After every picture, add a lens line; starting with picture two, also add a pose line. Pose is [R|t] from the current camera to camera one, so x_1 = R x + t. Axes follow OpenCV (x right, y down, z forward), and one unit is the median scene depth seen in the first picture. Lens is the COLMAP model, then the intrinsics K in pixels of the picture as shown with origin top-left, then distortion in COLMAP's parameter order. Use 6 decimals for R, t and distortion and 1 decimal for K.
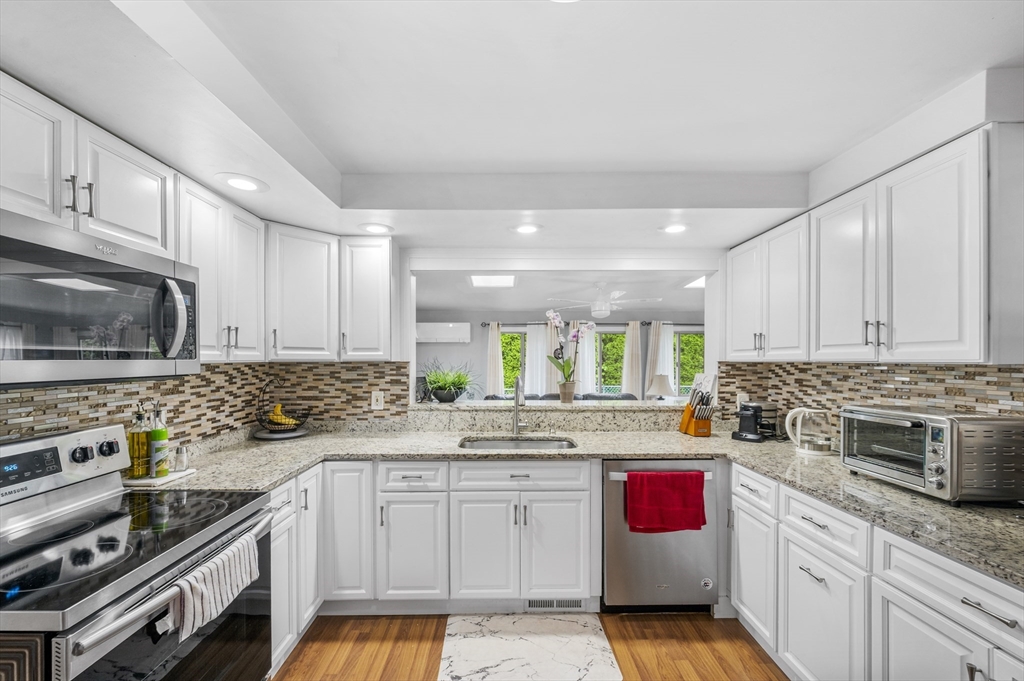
lens RADIAL K [[420.3, 0, 504.6], [0, 420.3, 361.8], [0, 0, 1]] dist [-0.001993, 0.001032]
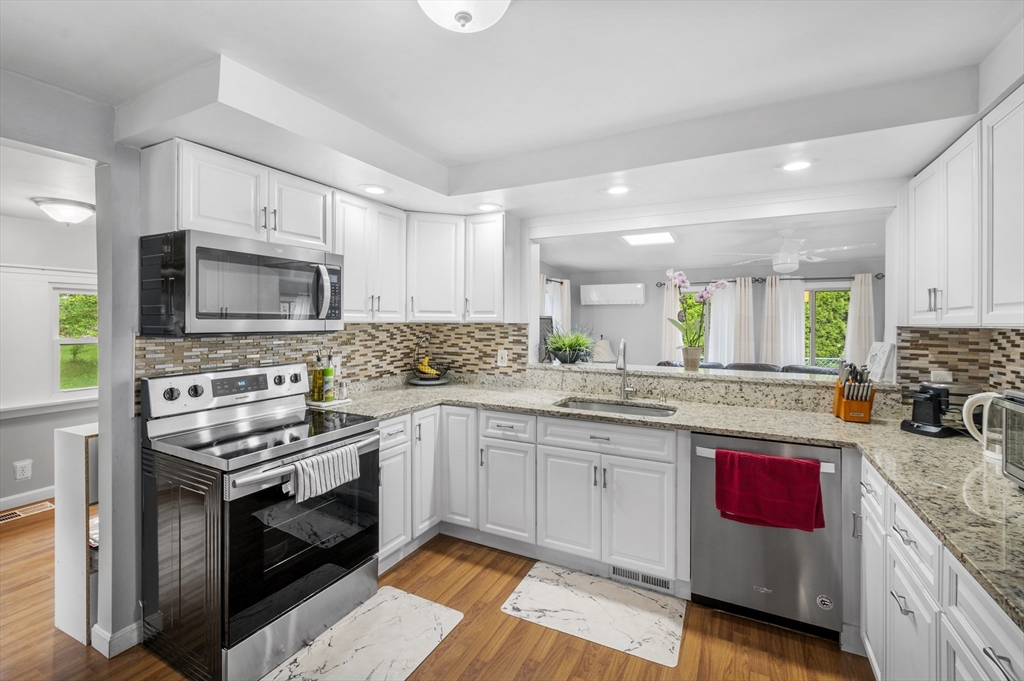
lens RADIAL K [[444.3, 0, 509.6], [0, 444.3, 320.6], [0, 0, 1]] dist [-0.002126, -0.000723]
pose [[0.881832, 0.005156, -0.471535, 0.341391], [-0.009792, 0.999925, -0.007379, 0.001714], [0.471461, 0.011124, 0.881817, -0.038969]]
